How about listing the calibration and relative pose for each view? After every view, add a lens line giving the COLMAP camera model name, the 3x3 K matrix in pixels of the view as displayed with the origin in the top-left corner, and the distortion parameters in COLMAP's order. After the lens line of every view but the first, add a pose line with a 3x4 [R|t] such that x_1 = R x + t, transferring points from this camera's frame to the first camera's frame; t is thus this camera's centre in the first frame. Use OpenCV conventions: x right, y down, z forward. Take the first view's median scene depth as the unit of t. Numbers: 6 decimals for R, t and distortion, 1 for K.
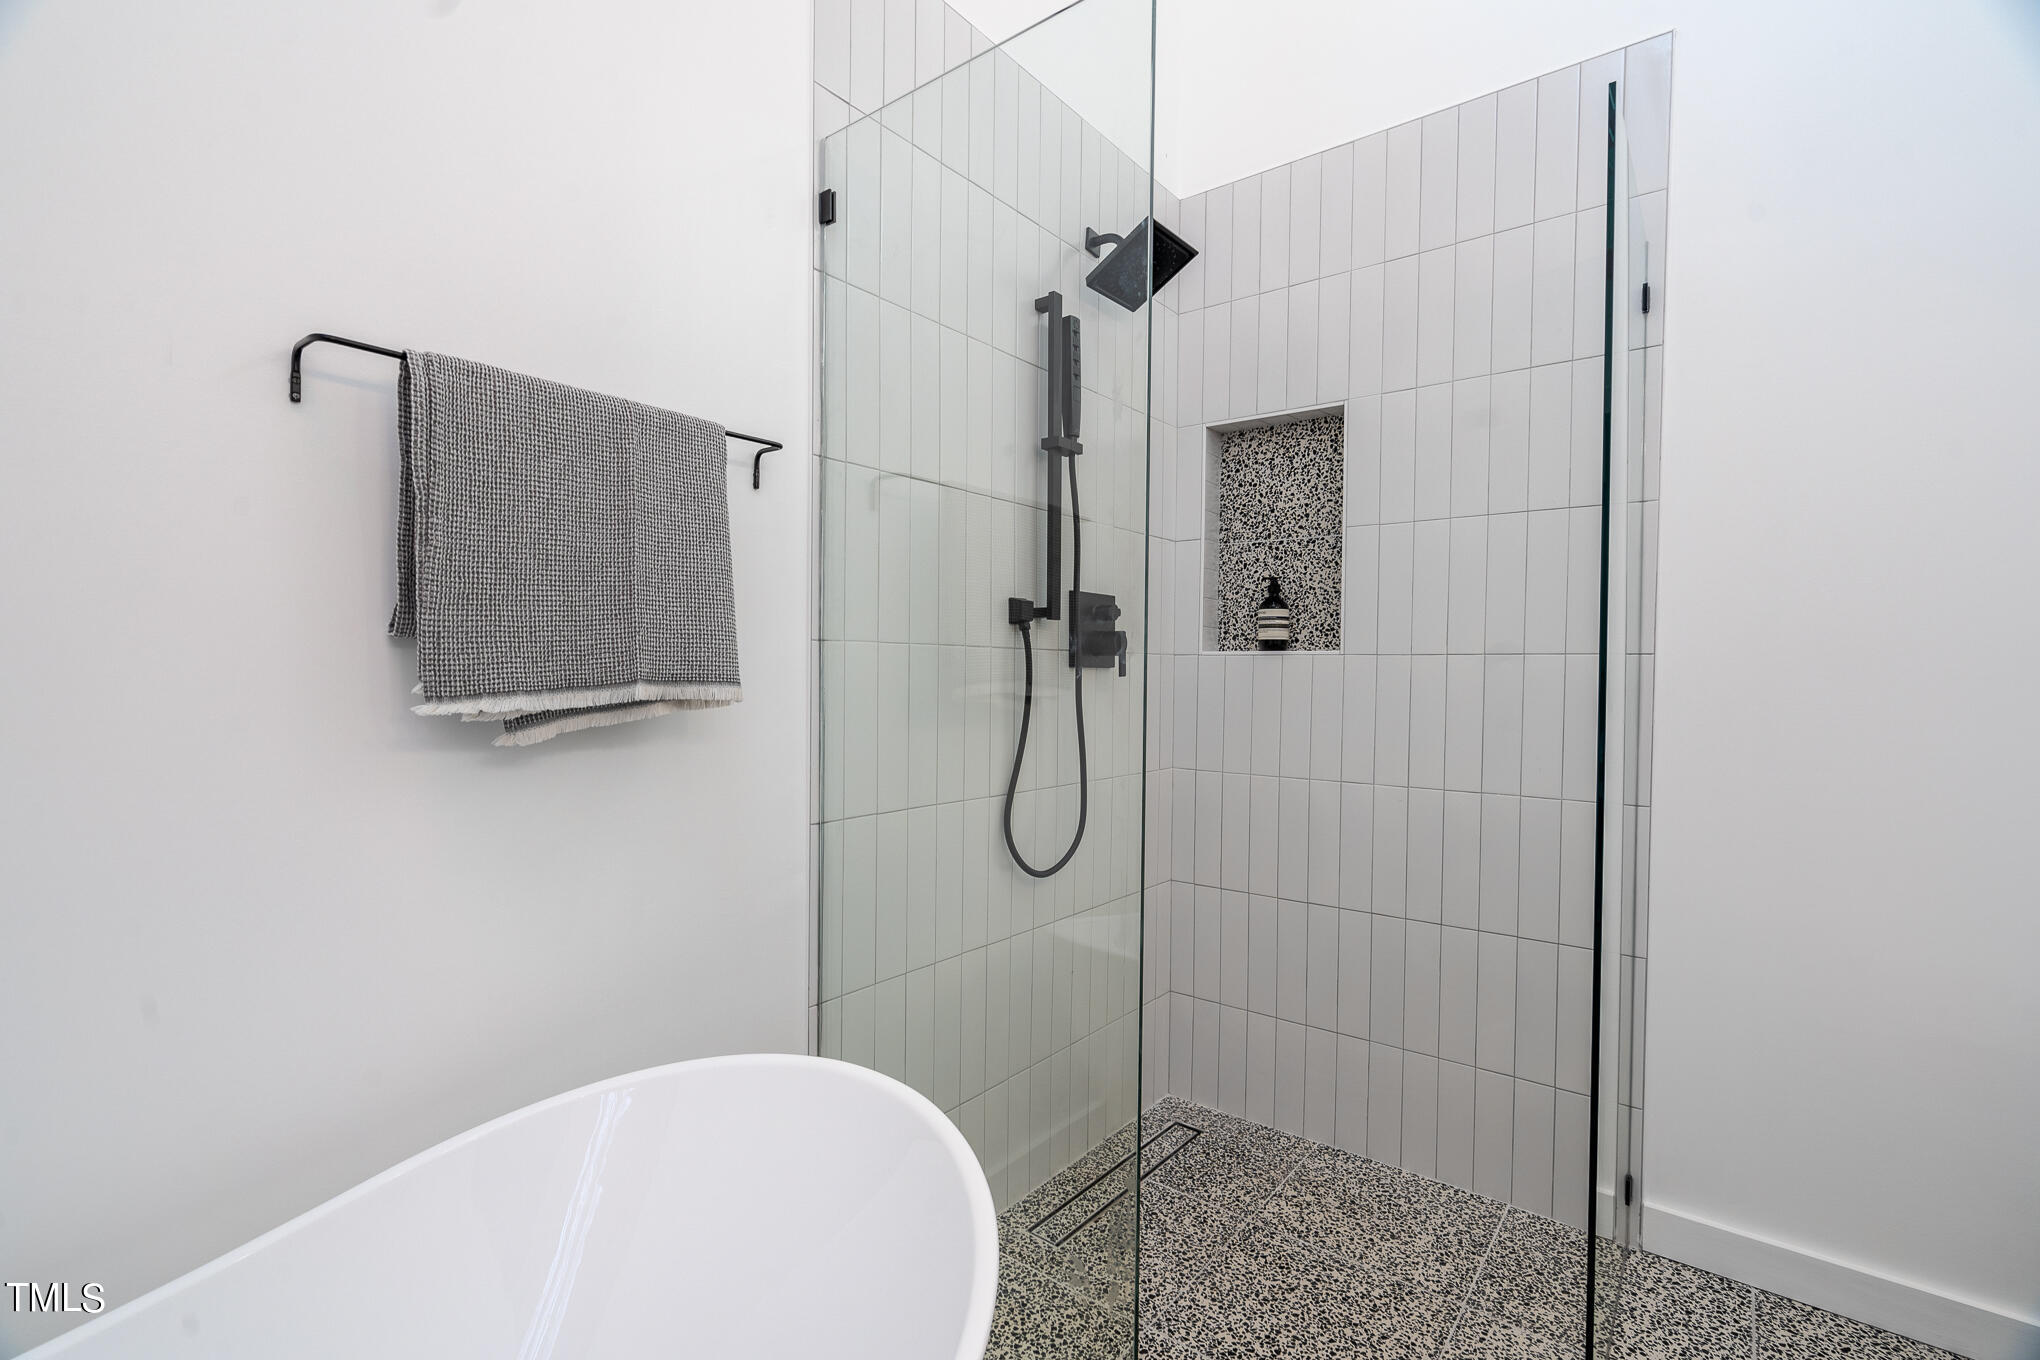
lens RADIAL K [[918.7, 0, 1020.0], [0, 918.7, 680.0], [0, 0, 1]] dist [-0.004844, 0.000072]
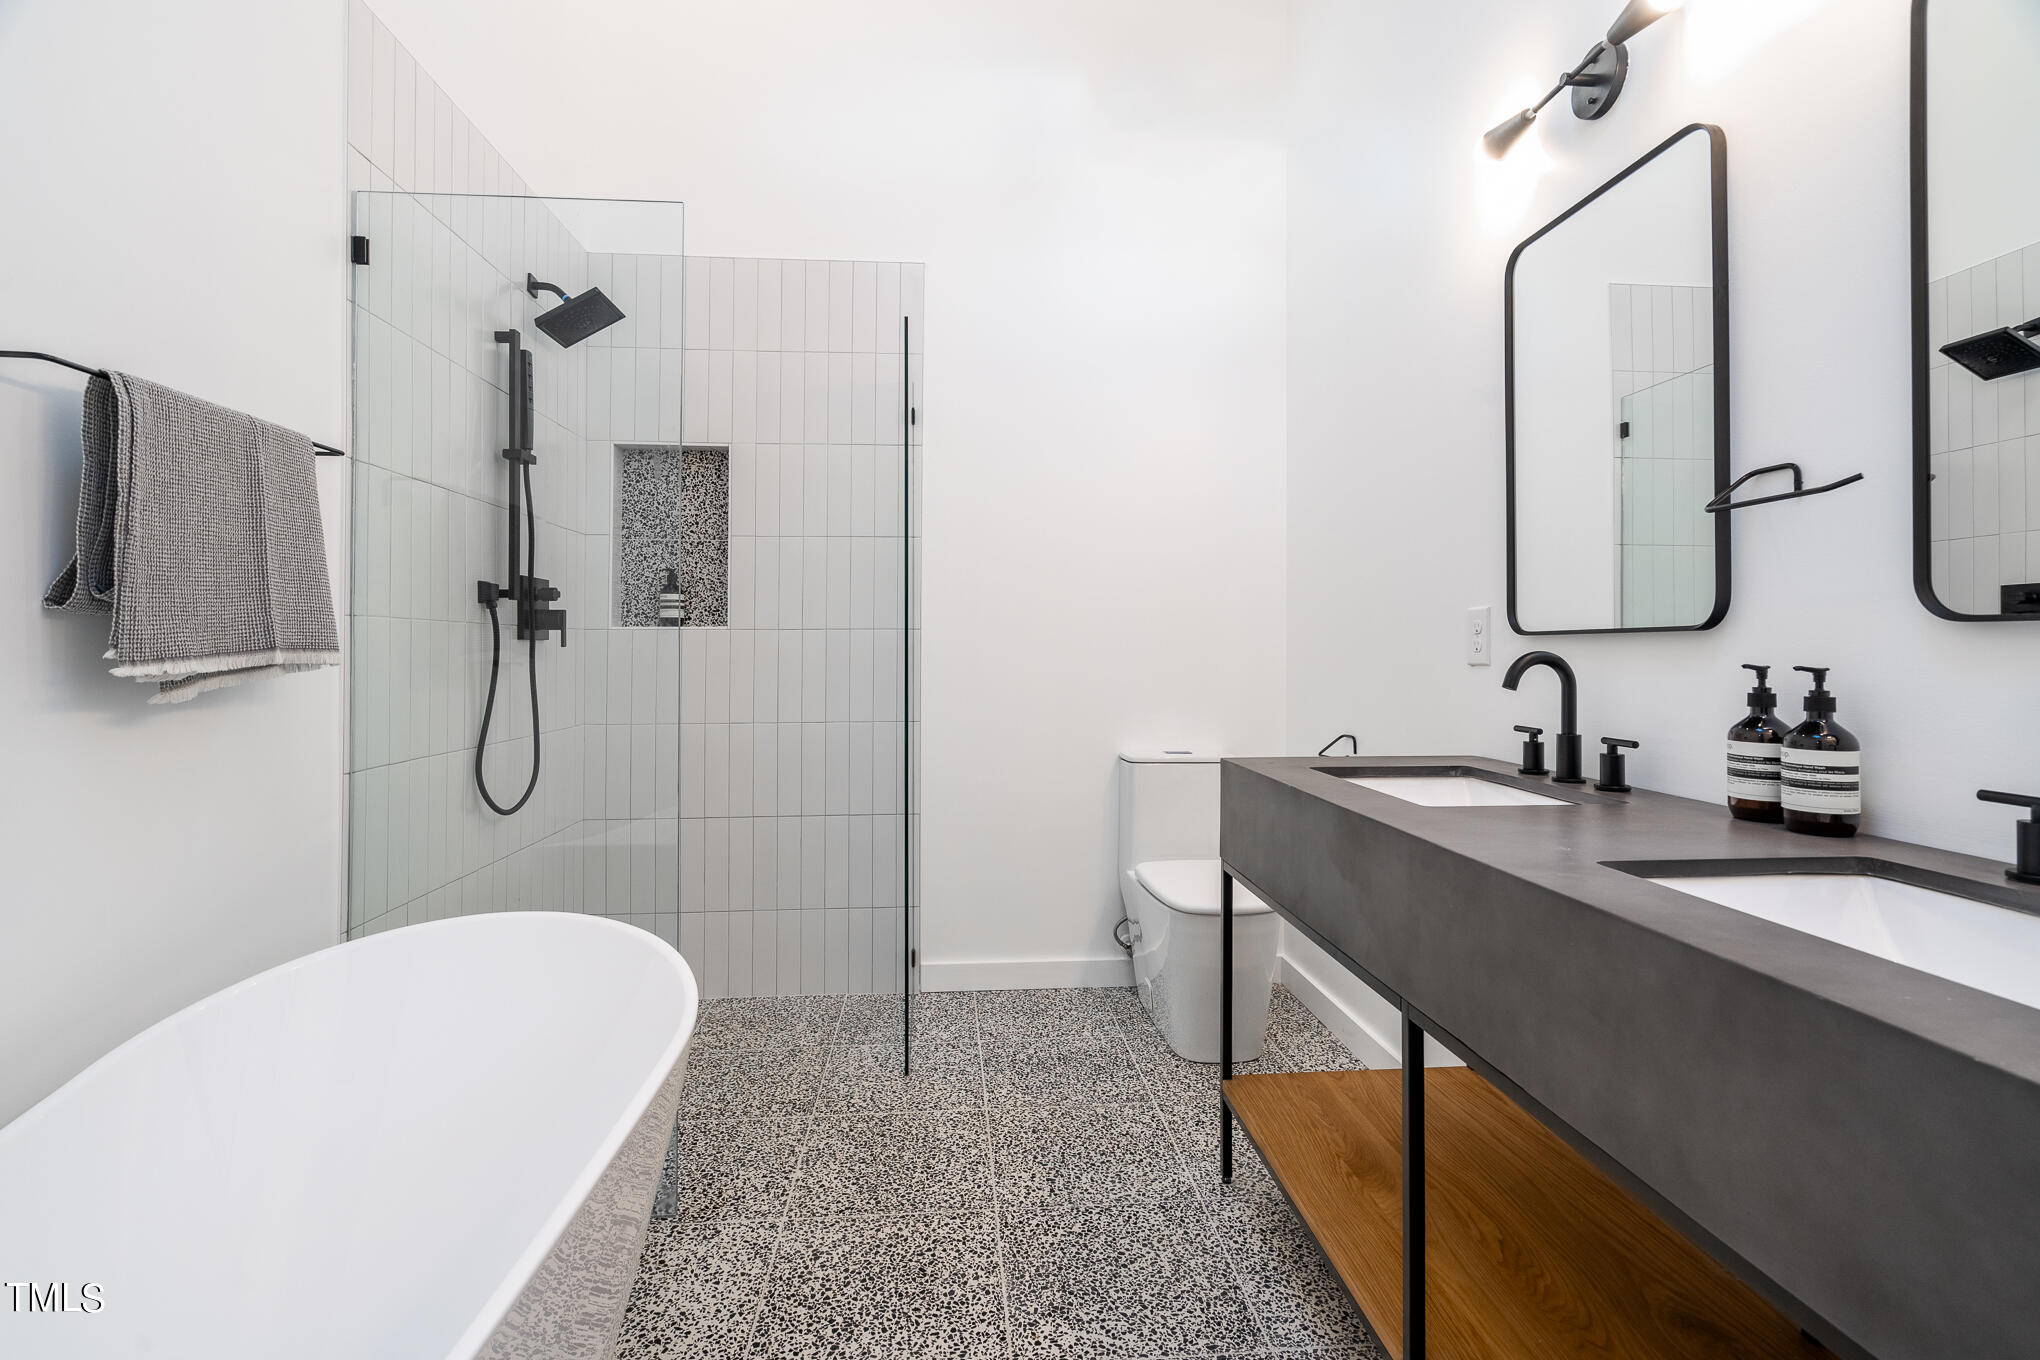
lens RADIAL K [[955.2, 0, 1017.5], [0, 955.2, 632.6], [0, 0, 1]] dist [-0.000788, 0.000006]
pose [[0.734530, -0.000524, 0.678576, -0.326481], [0.019051, 0.999621, -0.019849, 0.014519], [-0.678309, 0.027507, 0.734262, -0.360972]]
